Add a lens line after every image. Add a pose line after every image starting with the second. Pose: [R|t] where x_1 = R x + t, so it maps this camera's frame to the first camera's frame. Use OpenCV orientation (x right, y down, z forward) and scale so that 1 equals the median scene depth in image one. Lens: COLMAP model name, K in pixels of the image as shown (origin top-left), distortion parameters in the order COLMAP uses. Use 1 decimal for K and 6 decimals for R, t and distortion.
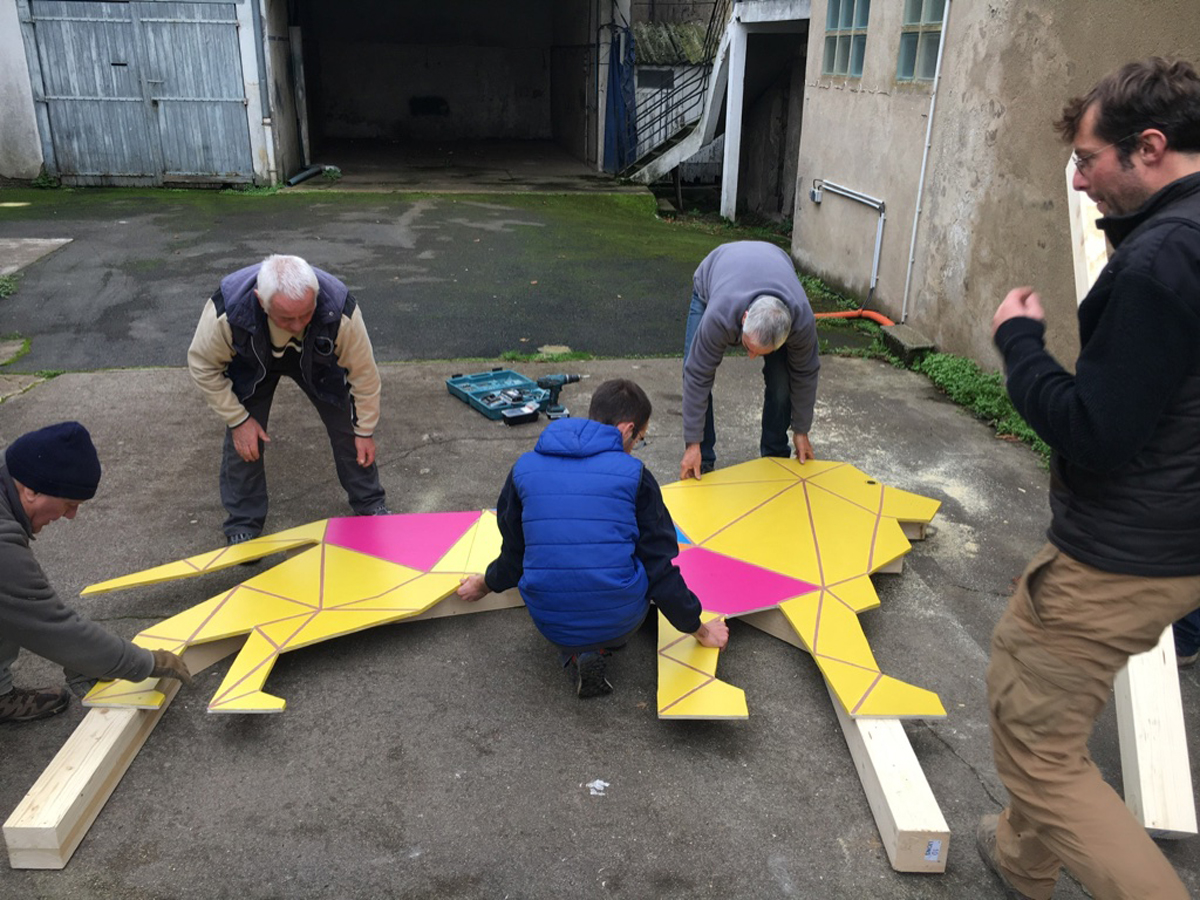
lens RADIAL K [[1040.2, 0, 599.5], [0, 1040.2, 445.7], [0, 0, 1]] dist [0.065983, -0.021126]
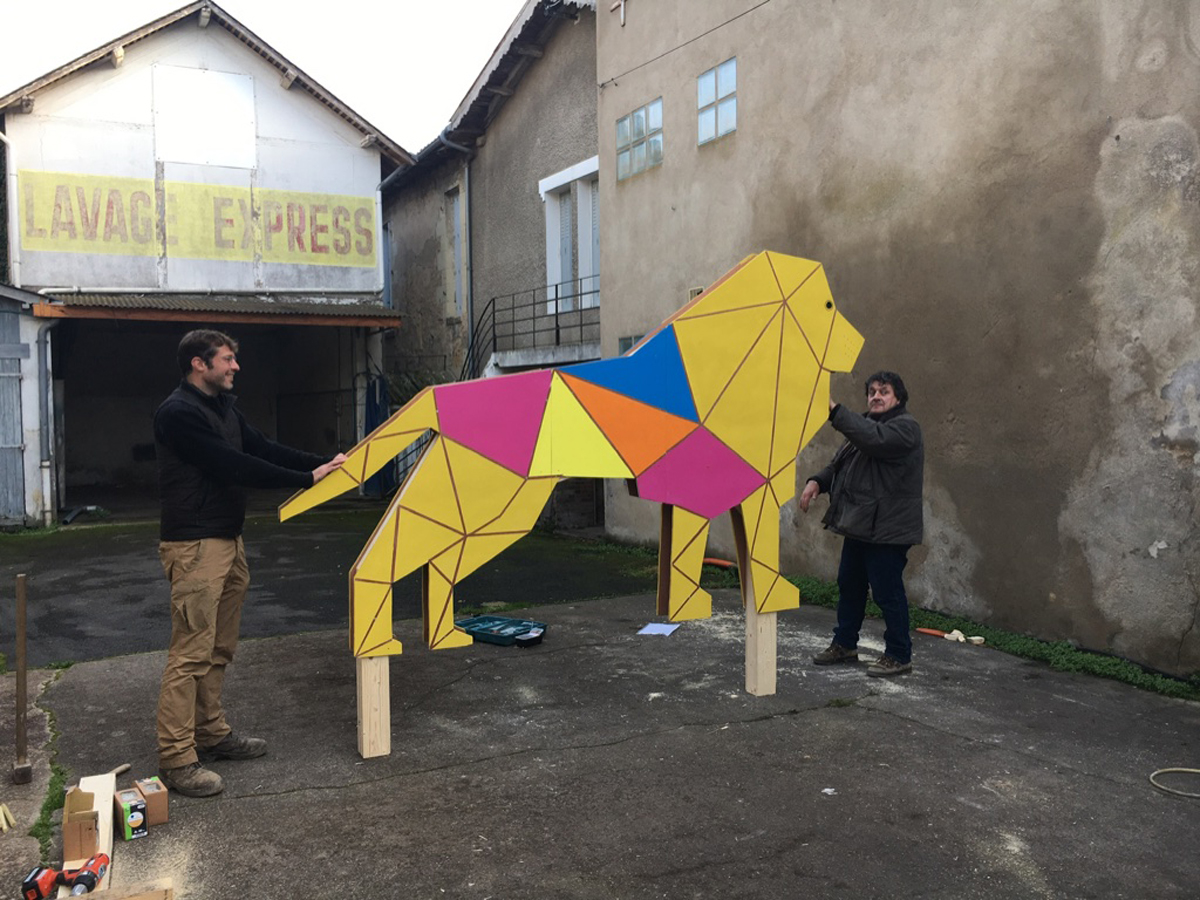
lens RADIAL K [[1040.2, 0, 600.3], [0, 1040.2, 452.0], [0, 0, 1]] dist [0.065983, -0.021126]
pose [[0.933457, -0.043485, 0.356045, -0.176359], [0.153128, 0.945936, -0.285931, 0.052242], [-0.324362, 0.321424, 0.889649, -0.080178]]
